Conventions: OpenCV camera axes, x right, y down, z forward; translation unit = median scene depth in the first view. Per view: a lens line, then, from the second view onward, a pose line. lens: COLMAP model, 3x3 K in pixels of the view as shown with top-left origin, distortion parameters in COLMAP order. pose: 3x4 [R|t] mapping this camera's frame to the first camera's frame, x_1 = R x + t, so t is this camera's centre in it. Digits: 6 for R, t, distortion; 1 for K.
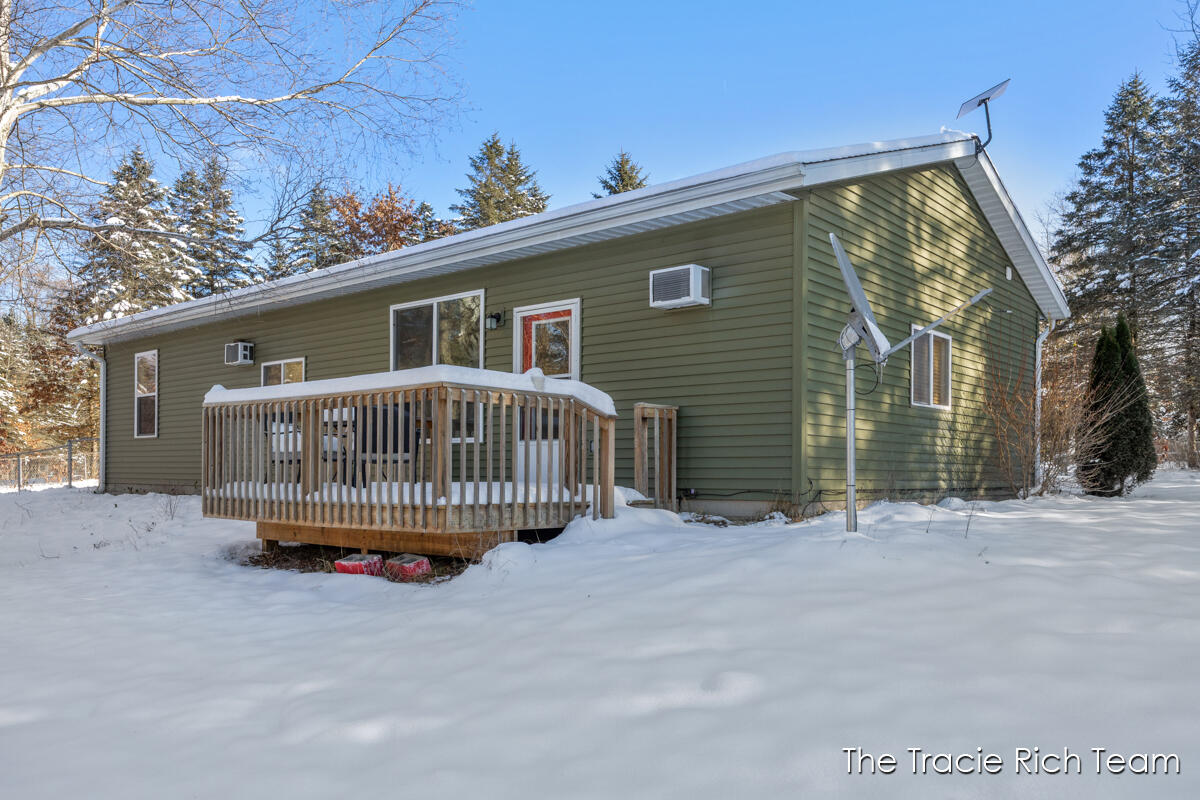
lens RADIAL K [[917.6, 0, 600.0], [0, 917.6, 400.0], [0, 0, 1]] dist [0.002365, 0.000730]
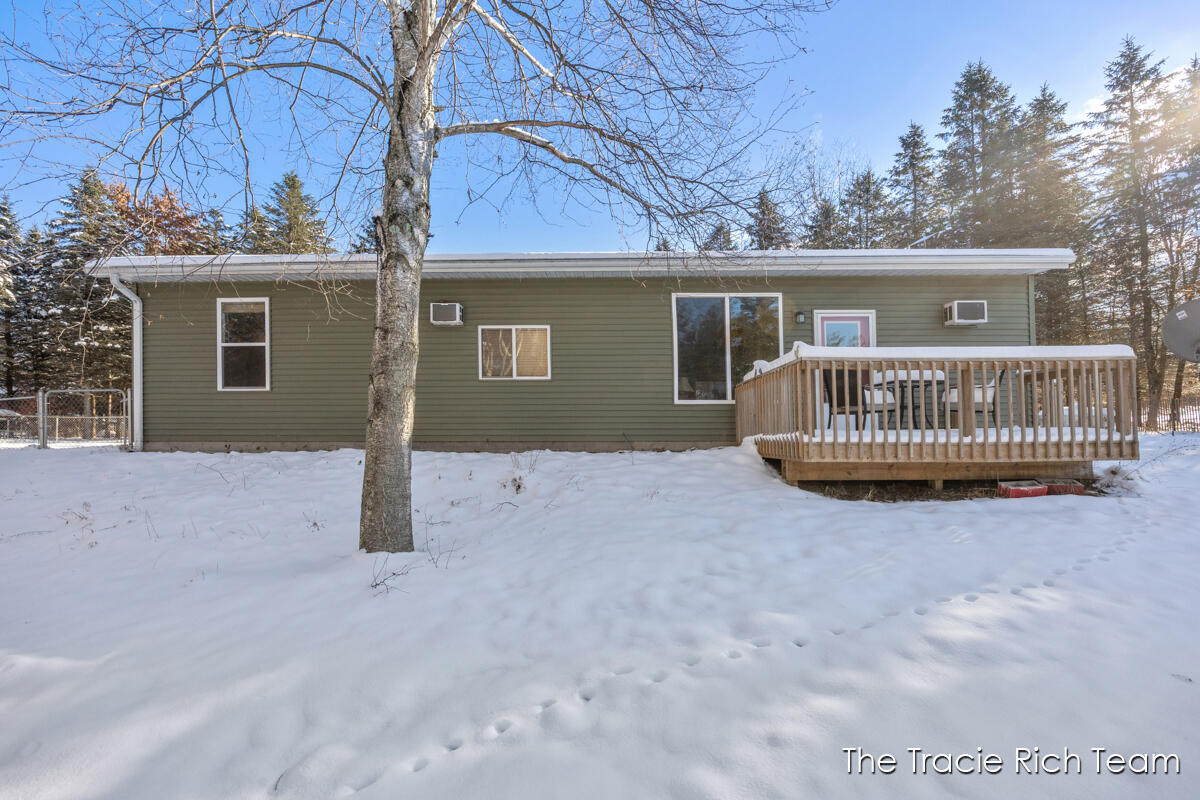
lens RADIAL K [[538.3, 0, 600.0], [0, 538.3, 400.0], [0, 0, 1]] dist [-0.016001, 0.000586]
pose [[0.780592, 0.041812, 0.623641, -0.809071], [-0.045198, 0.998924, -0.010399, 0.058809], [-0.623404, -0.020070, 0.781642, 0.517744]]
